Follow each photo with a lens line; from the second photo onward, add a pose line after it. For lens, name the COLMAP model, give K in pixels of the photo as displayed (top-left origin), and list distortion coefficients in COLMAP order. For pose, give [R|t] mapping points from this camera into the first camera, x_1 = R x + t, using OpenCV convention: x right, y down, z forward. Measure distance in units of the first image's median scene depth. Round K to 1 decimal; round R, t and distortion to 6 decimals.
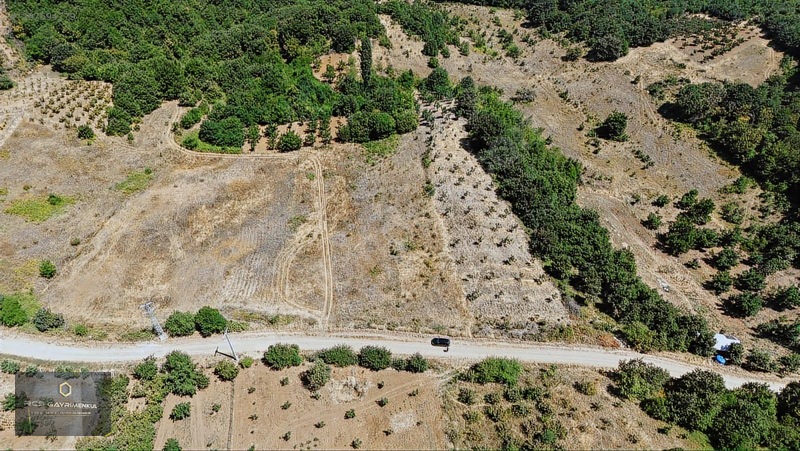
lens RADIAL K [[534.9, 0, 398.9], [0, 534.9, 226.7], [0, 0, 1]] dist [0.016417, -0.018940]
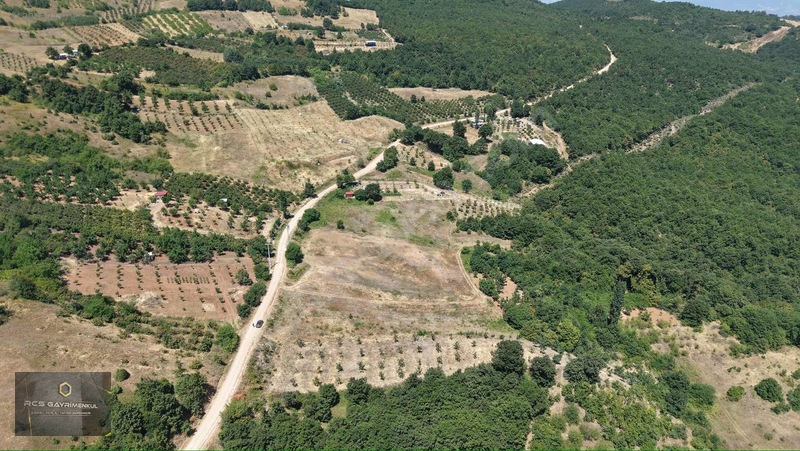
lens RADIAL K [[534.9, 0, 400.5], [0, 534.9, 223.8], [0, 0, 1]] dist [0.016417, -0.018940]
pose [[0.078495, 0.368500, -0.926308, 1.084678], [-0.738001, 0.646157, 0.194514, -0.427368], [0.670219, 0.668348, 0.322673, 0.451805]]
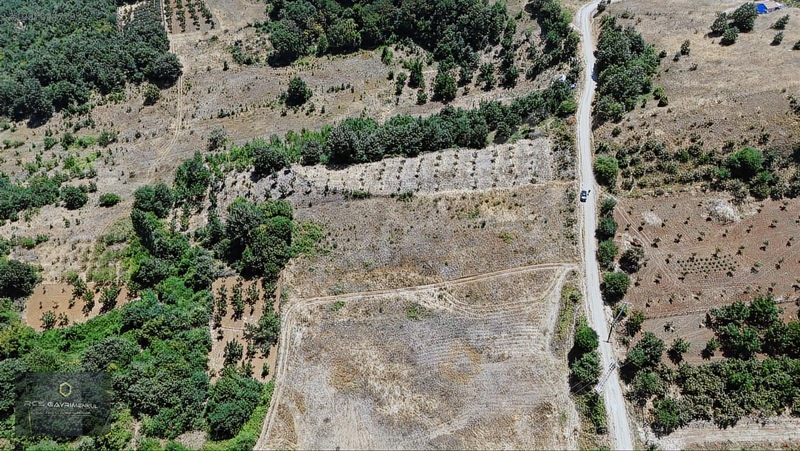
lens RADIAL K [[534.9, 0, 400.0], [0, 534.9, 230.9], [0, 0, 1]] dist [0.016417, -0.018940]
pose [[0.110046, -0.765718, 0.633692, -0.724226], [0.724400, 0.498328, 0.476354, -0.587237], [-0.680540, 0.406626, 0.609525, 0.387015]]
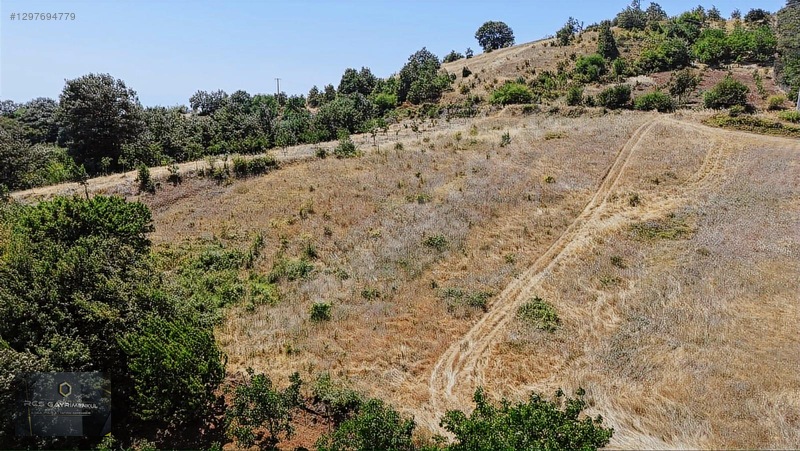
lens RADIAL K [[534.9, 0, 398.2], [0, 534.9, 224.8], [0, 0, 1]] dist [0.016417, -0.018940]
pose [[-0.744472, -0.146390, 0.651408, -0.302521], [0.486473, 0.549303, 0.679418, -0.339775], [-0.457281, 0.822700, -0.337726, 1.242415]]
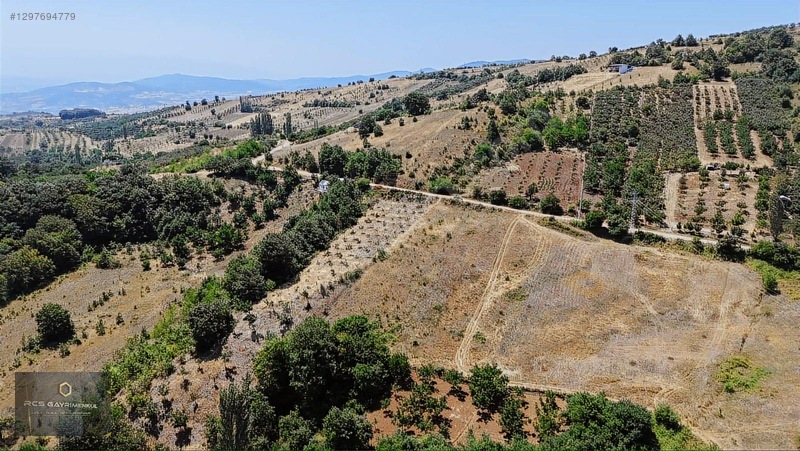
lens RADIAL K [[534.9, 0, 404.9], [0, 534.9, 221.2], [0, 0, 1]] dist [0.016417, -0.018940]
pose [[-0.868109, -0.152040, 0.472515, -0.463882], [0.352022, 0.482555, 0.802010, -0.926308], [-0.349952, 0.862568, -0.365389, 1.353504]]
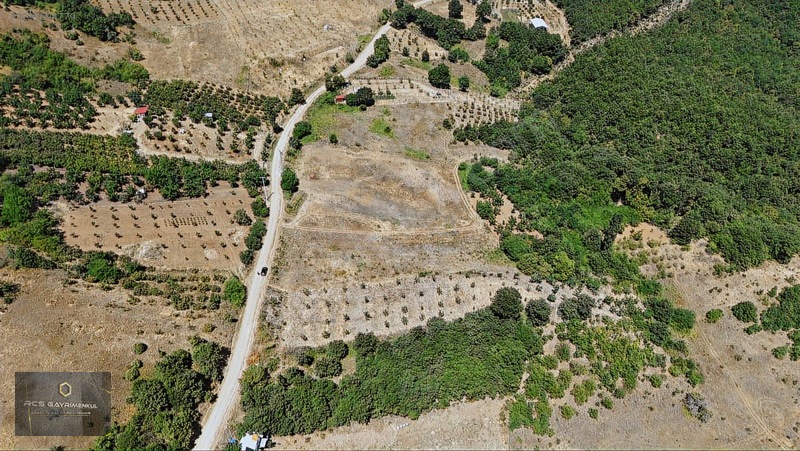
lens RADIAL K [[534.9, 0, 400.1], [0, 534.9, 227.3], [0, 0, 1]] dist [0.016417, -0.018940]
pose [[0.107506, 0.612478, -0.783143, 0.959548], [-0.738479, 0.576589, 0.349562, -0.525666], [0.665650, 0.540755, 0.514290, 0.306636]]
